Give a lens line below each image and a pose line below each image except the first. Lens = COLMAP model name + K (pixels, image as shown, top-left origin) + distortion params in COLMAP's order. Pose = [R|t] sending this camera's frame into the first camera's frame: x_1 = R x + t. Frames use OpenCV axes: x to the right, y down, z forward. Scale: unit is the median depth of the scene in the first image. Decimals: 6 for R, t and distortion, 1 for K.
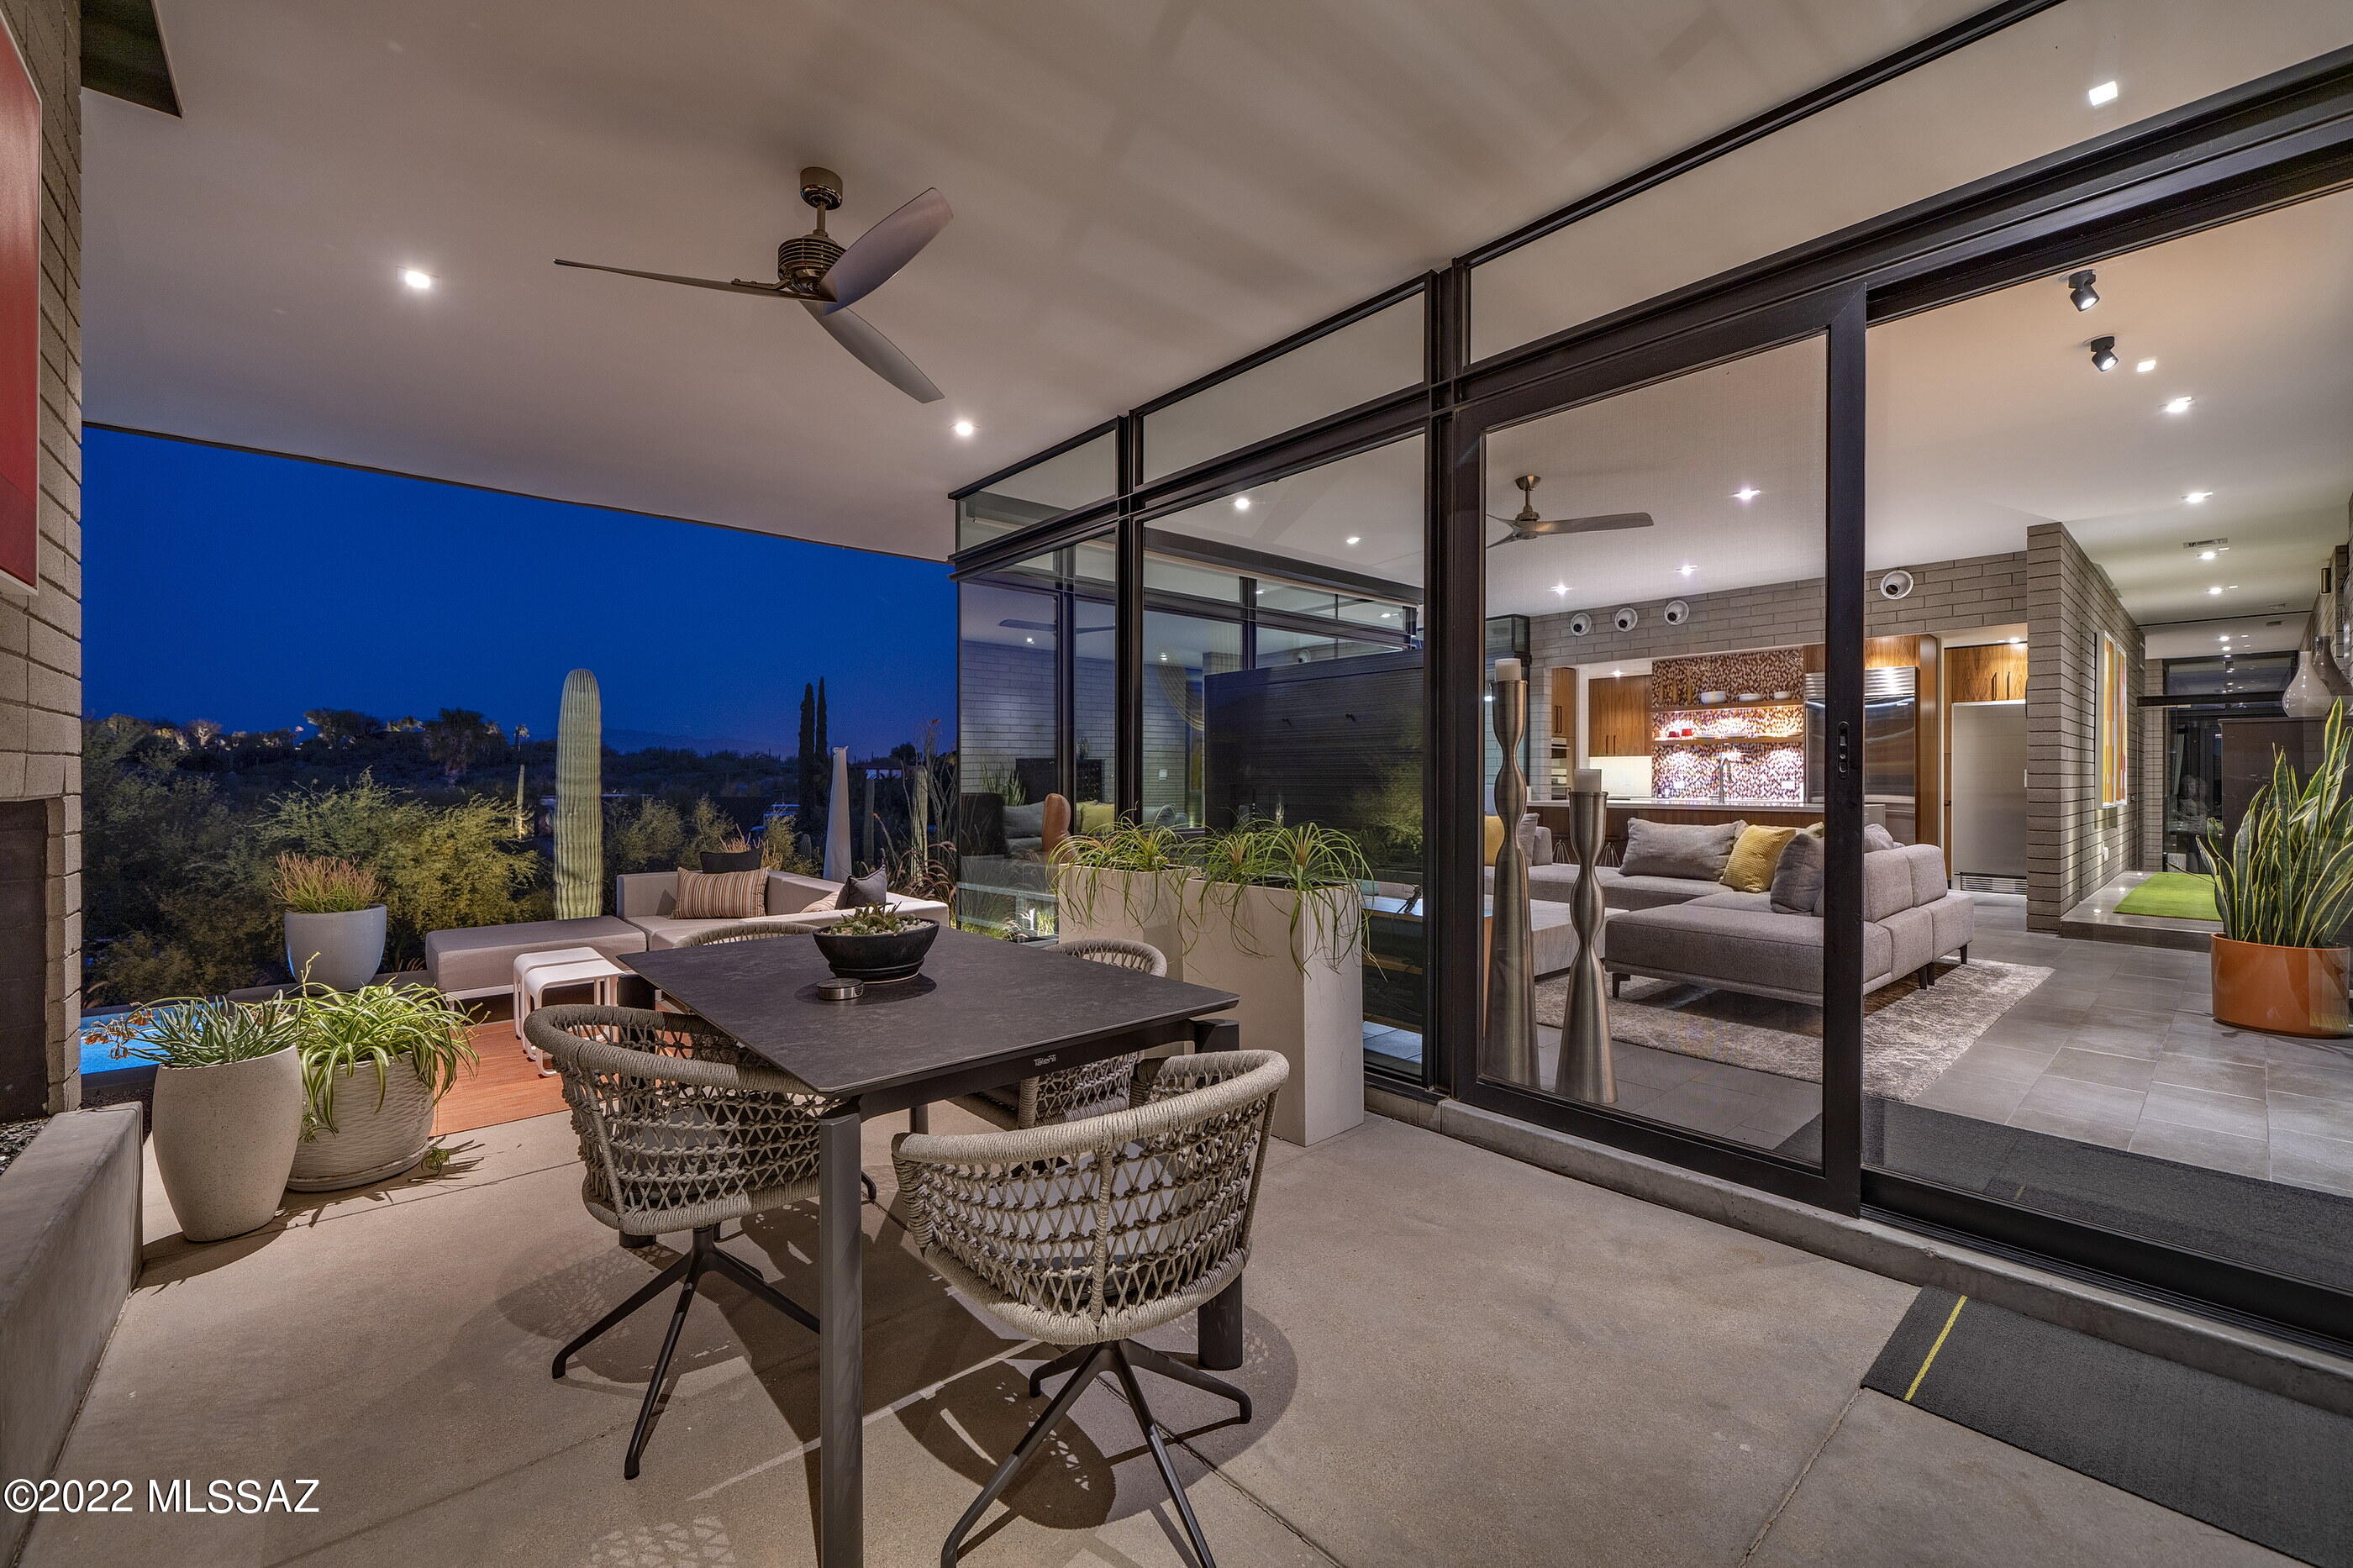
lens RADIAL K [[955.0, 0, 1180.6], [0, 955.0, 775.3], [0, 0, 1]] dist [-0.002000, -0.000331]
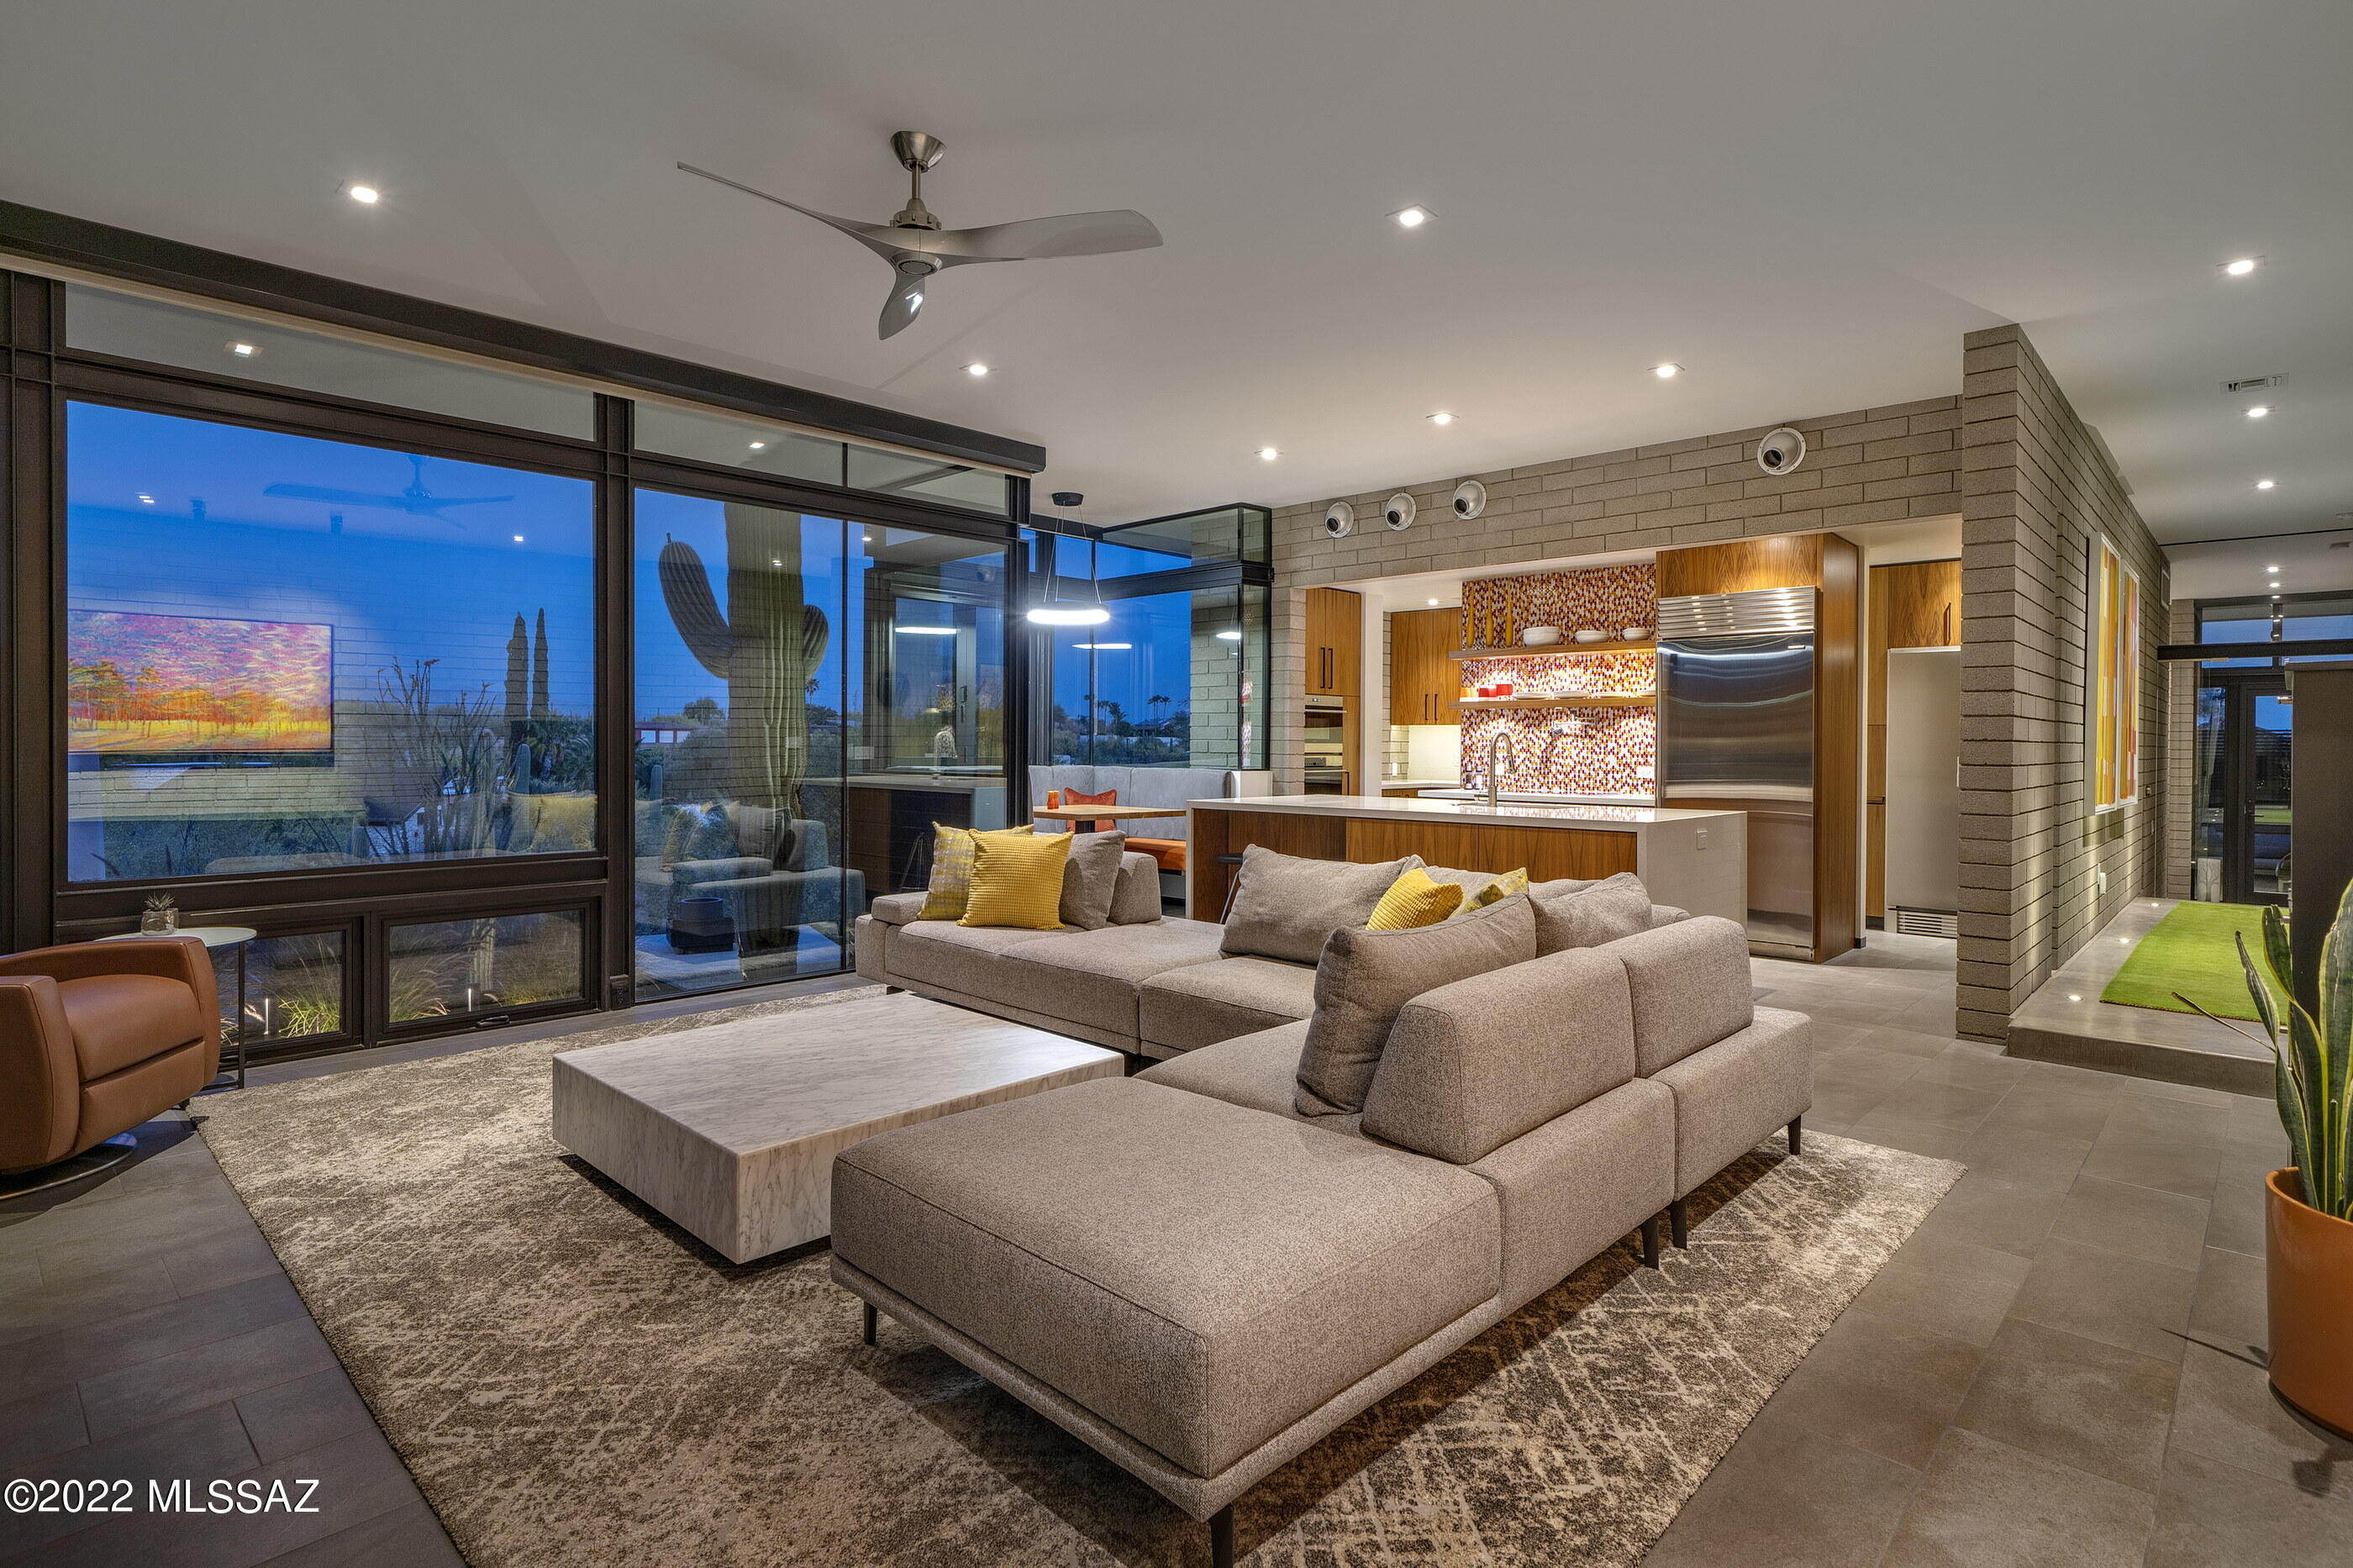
lens RADIAL K [[1163.3, 0, 1150.1], [0, 1163.3, 744.6], [0, 0, 1]] dist [-0.000273, 0.000047]
pose [[0.997728, 0.007012, 0.067006, 0.261748], [-0.007241, 0.999969, 0.003183, -0.008967], [-0.066982, -0.003661, 0.997747, 0.245917]]
